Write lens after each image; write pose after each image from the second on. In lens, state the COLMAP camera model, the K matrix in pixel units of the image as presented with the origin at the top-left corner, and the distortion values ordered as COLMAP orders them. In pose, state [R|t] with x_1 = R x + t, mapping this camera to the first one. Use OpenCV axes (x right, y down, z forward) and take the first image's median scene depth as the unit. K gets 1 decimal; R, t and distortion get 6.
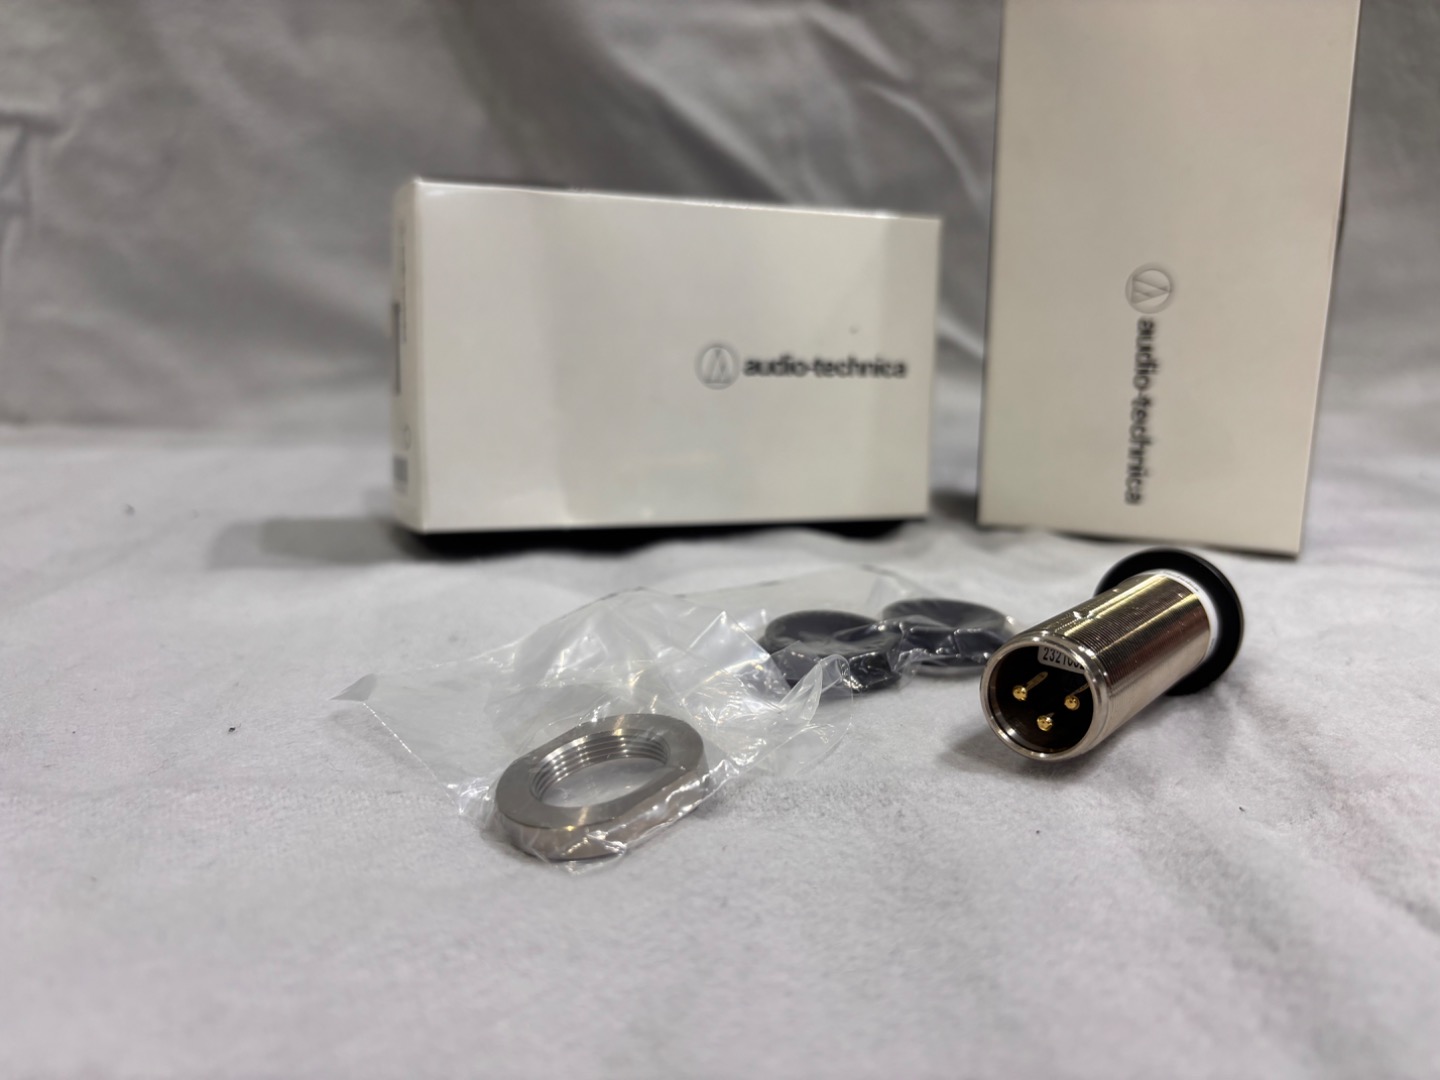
lens RADIAL K [[1125.8, 0, 723.5], [0, 1125.8, 545.9], [0, 0, 1]] dist [0.019665, -0.044508]
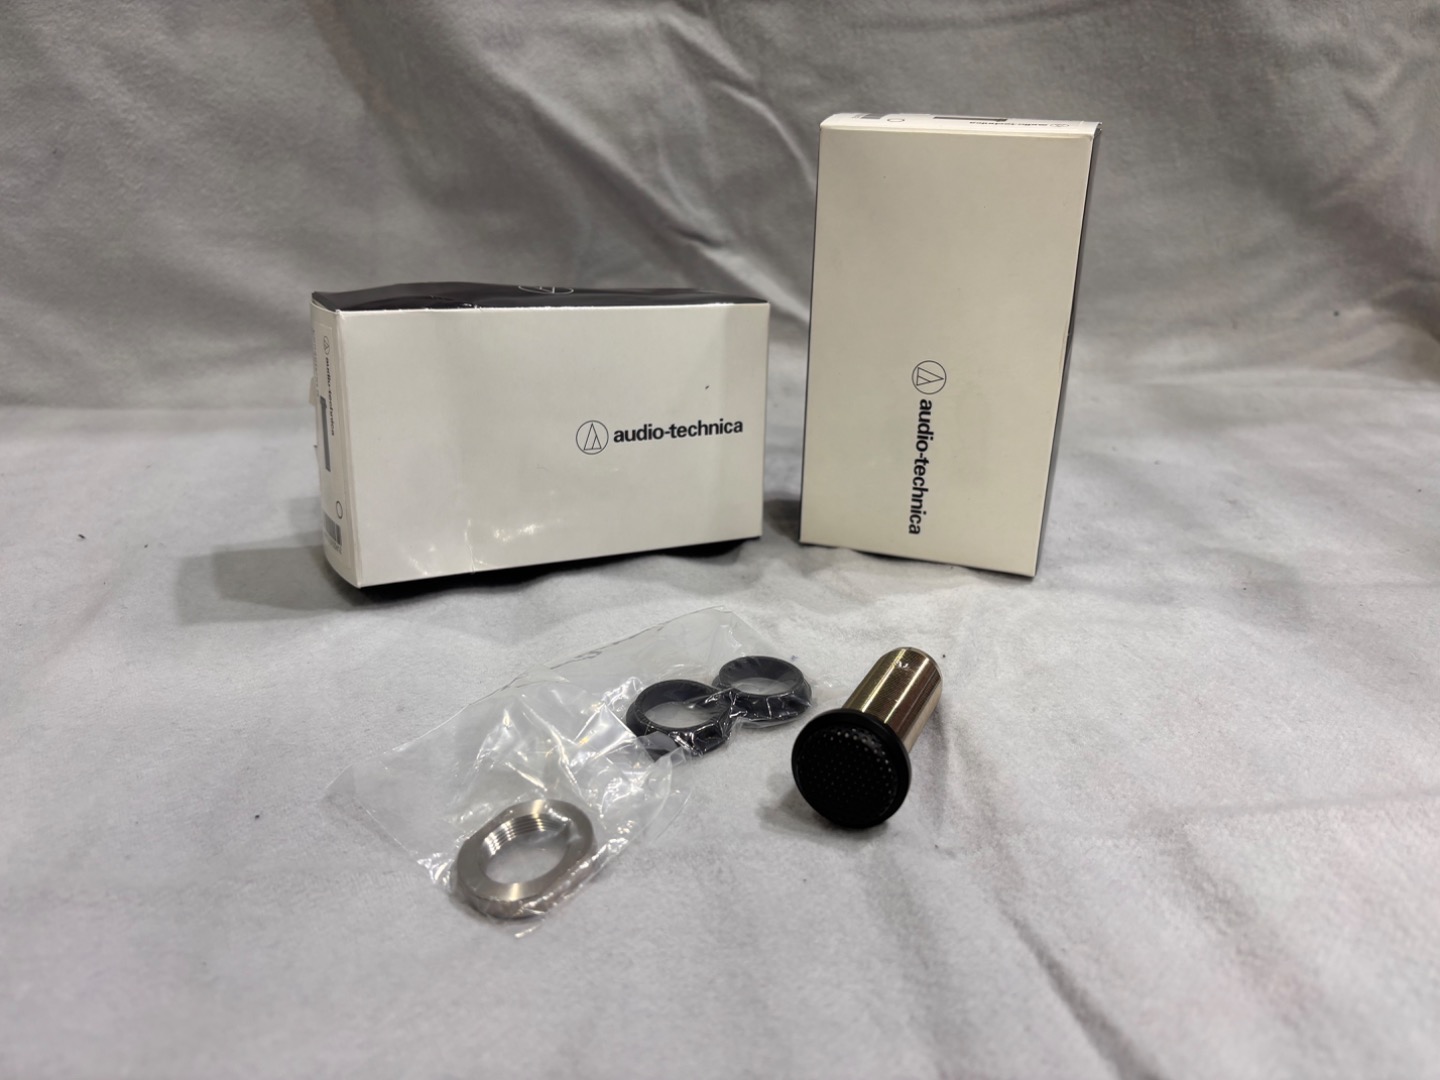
lens RADIAL K [[1125.8, 0, 725.9], [0, 1125.8, 529.1], [0, 0, 1]] dist [0.019665, -0.044508]
pose [[0.993069, -0.023576, 0.115143, -0.002926], [0.004646, 0.986783, 0.161982, -0.257545], [-0.117440, -0.160324, 0.980053, -0.246111]]
